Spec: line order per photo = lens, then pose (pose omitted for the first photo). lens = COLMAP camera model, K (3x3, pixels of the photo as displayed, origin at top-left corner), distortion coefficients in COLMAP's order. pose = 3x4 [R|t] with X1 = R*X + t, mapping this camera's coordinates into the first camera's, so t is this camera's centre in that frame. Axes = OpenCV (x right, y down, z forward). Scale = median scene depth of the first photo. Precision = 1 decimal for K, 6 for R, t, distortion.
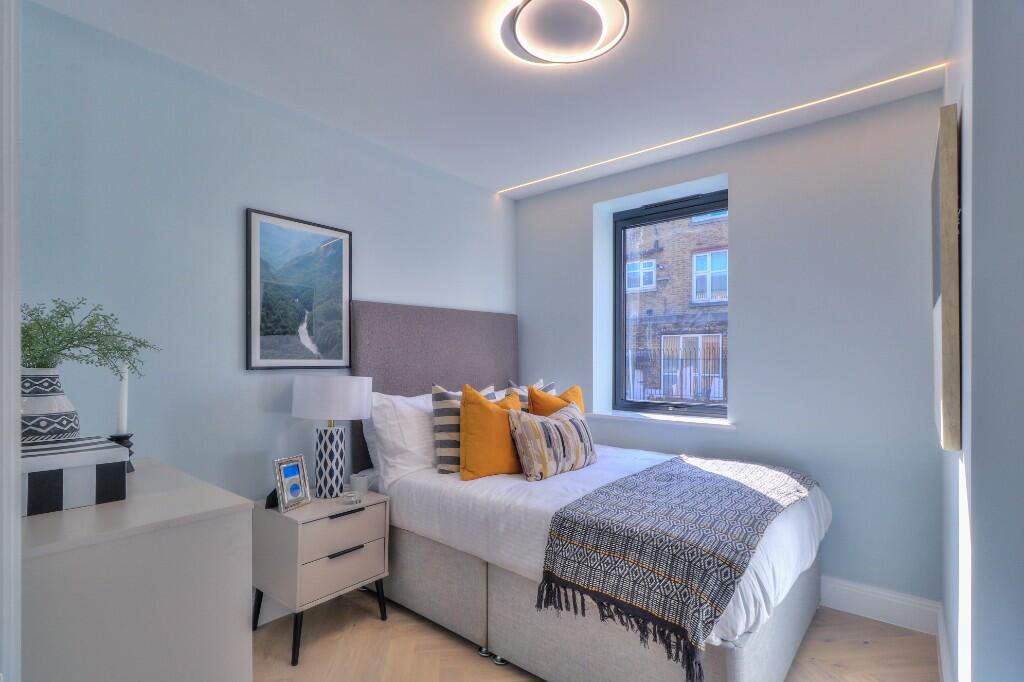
lens RADIAL K [[497.7, 0, 511.5], [0, 497.7, 362.8], [0, 0, 1]] dist [-0.000805, -0.000011]
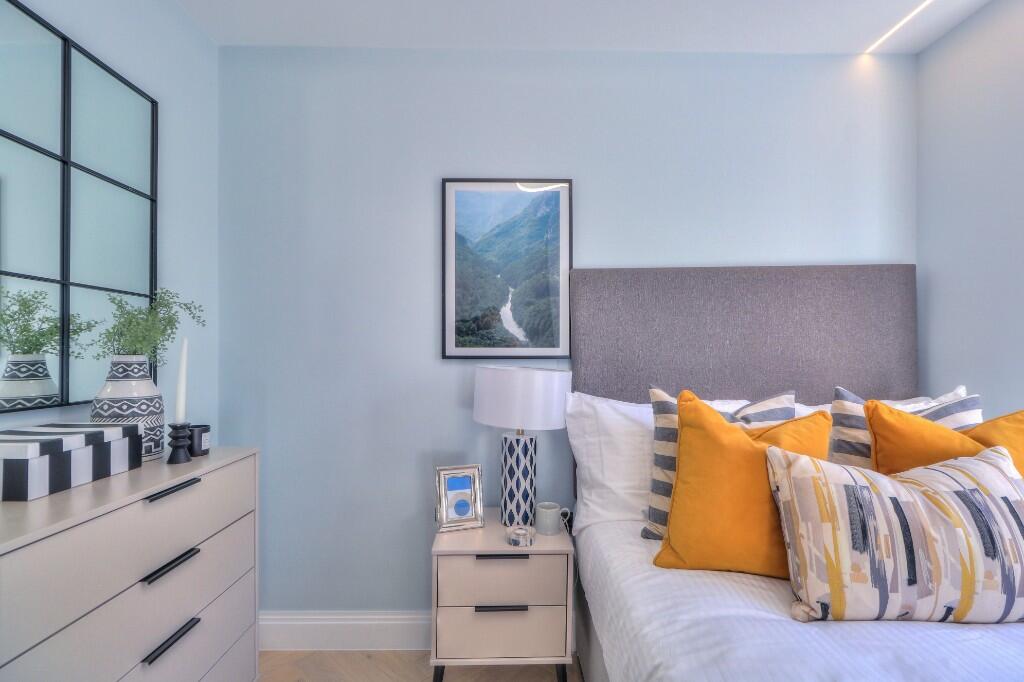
lens RADIAL K [[480.4, 0, 510.2], [0, 480.4, 353.4], [0, 0, 1]] dist [-0.000571, 0.000120]
pose [[0.641697, 0.004034, -0.766948, 0.196498], [-0.003599, 0.999991, 0.002248, 0.001334], [0.766950, 0.001317, 0.641706, 0.498115]]
